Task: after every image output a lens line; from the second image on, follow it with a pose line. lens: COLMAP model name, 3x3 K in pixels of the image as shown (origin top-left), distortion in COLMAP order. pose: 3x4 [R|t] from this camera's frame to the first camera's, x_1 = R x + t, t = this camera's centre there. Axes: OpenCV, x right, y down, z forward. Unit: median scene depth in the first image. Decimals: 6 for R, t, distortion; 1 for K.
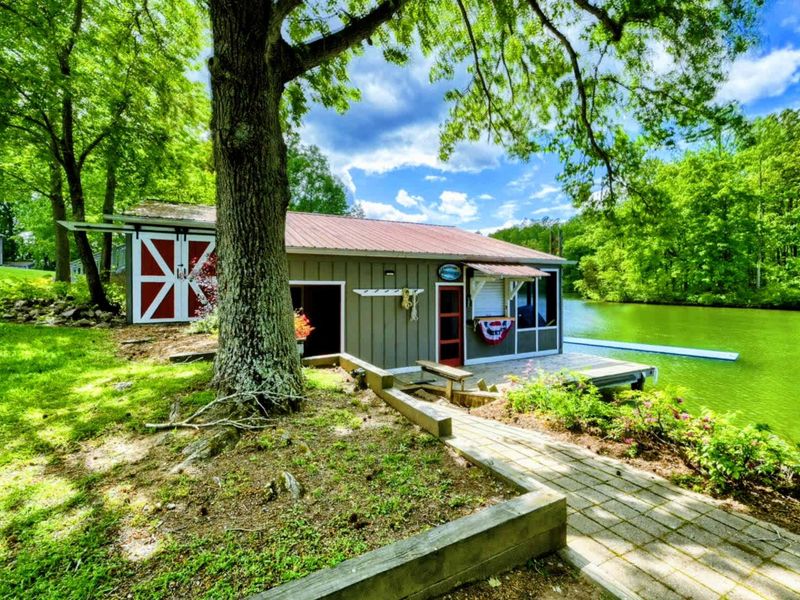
lens RADIAL K [[373.8, 0, 401.0], [0, 373.8, 318.5], [0, 0, 1]] dist [-0.000994, -0.000115]
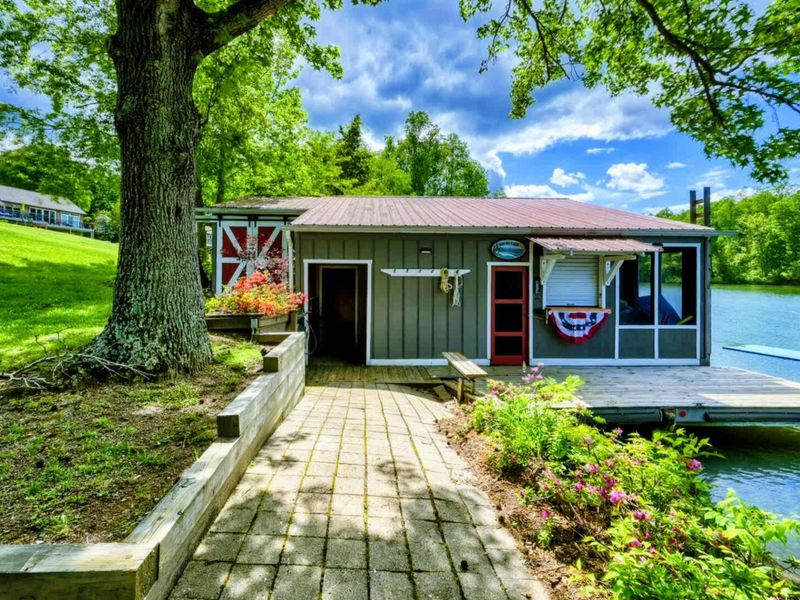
lens RADIAL K [[370.3, 0, 400.0], [0, 370.3, 300.0], [0, 0, 1]] dist [-0.001235, -0.000008]
pose [[0.895855, 0.034125, -0.443034, 0.278573], [-0.044614, 0.998916, -0.013271, 0.008444], [0.442101, 0.031654, 0.896407, 0.166739]]
